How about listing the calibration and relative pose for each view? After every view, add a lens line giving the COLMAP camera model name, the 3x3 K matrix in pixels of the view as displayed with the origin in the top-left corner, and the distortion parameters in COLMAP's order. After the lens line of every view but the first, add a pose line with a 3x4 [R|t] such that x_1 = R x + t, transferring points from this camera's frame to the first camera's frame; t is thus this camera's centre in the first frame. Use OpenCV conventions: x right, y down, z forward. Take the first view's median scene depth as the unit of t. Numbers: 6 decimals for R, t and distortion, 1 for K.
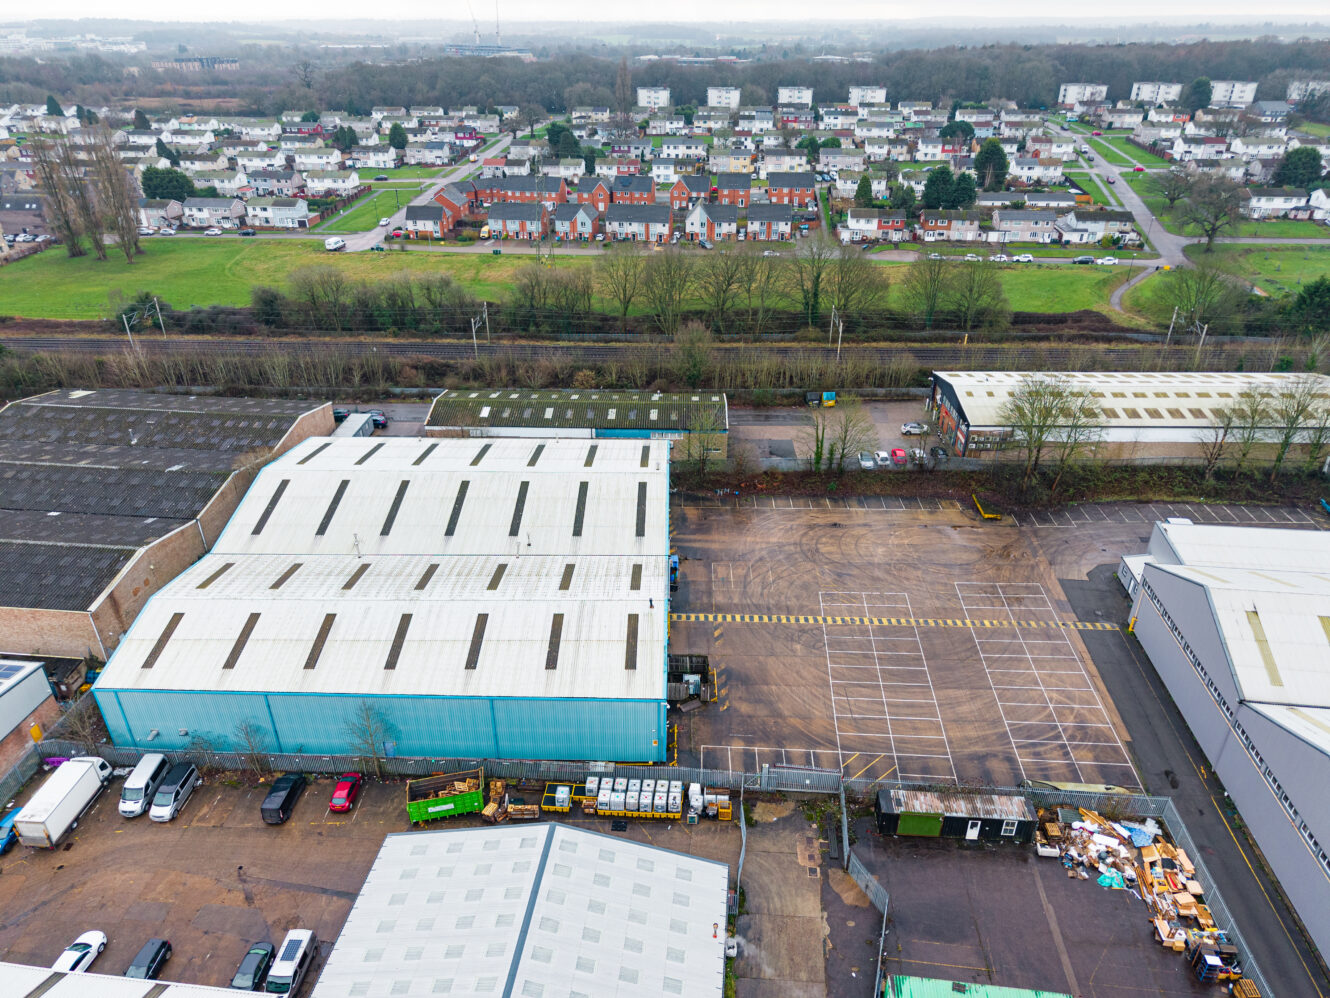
lens RADIAL K [[895.7, 0, 665.1], [0, 895.7, 527.4], [0, 0, 1]] dist [0.035848, -0.006128]
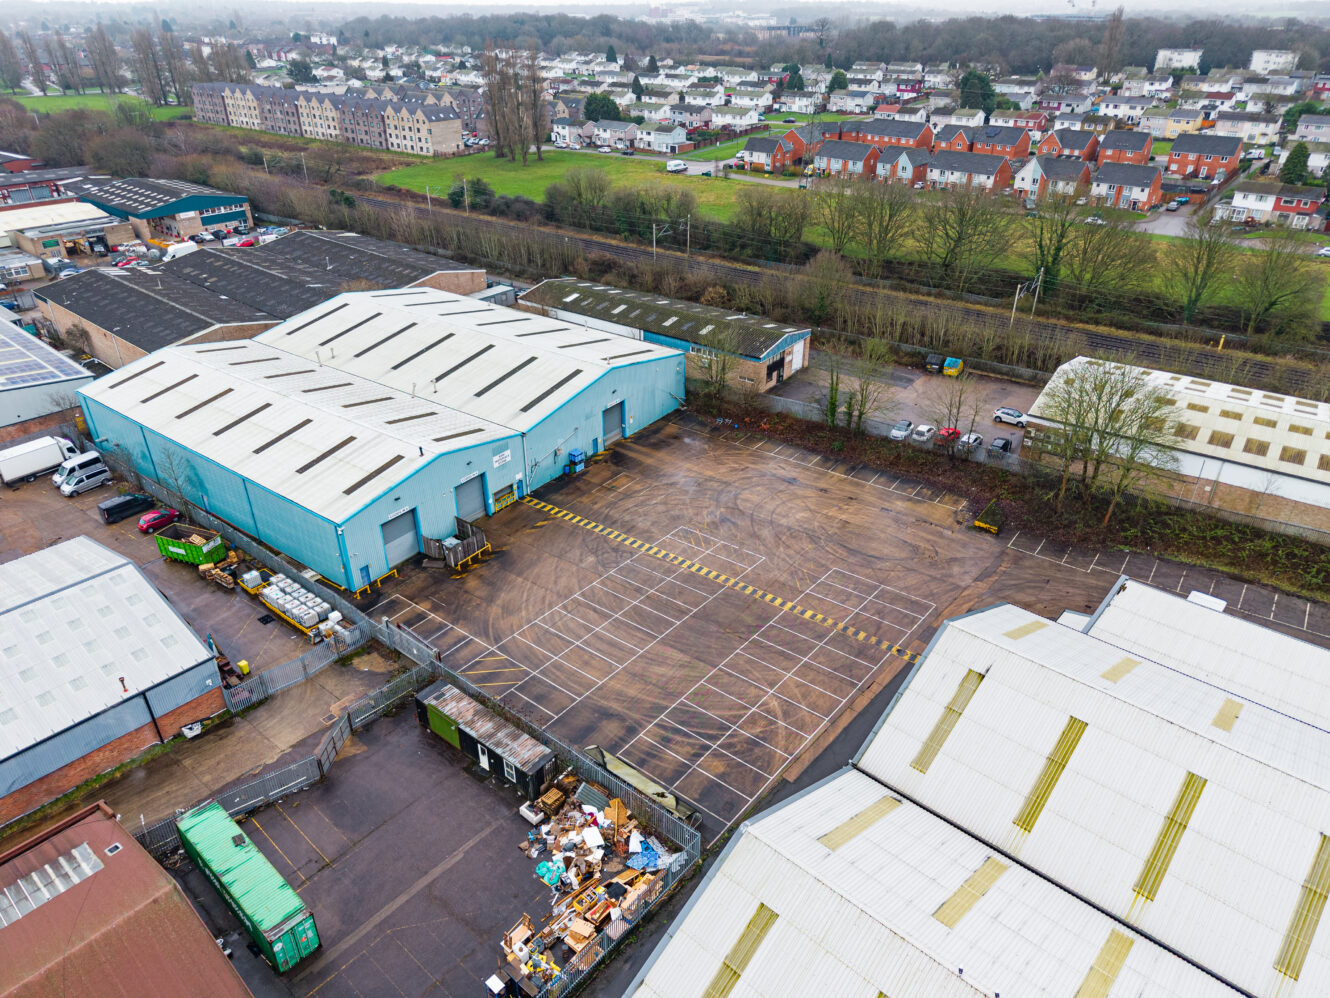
lens RADIAL K [[885.3, 0, 665.0], [0, 885.3, 499.0], [0, 0, 1]] dist [0.068715, -0.052932]
pose [[0.812063, 0.282840, -0.510446, 0.420670], [-0.286843, 0.955197, 0.072943, -0.009029], [0.508207, 0.087184, 0.856811, 0.158555]]
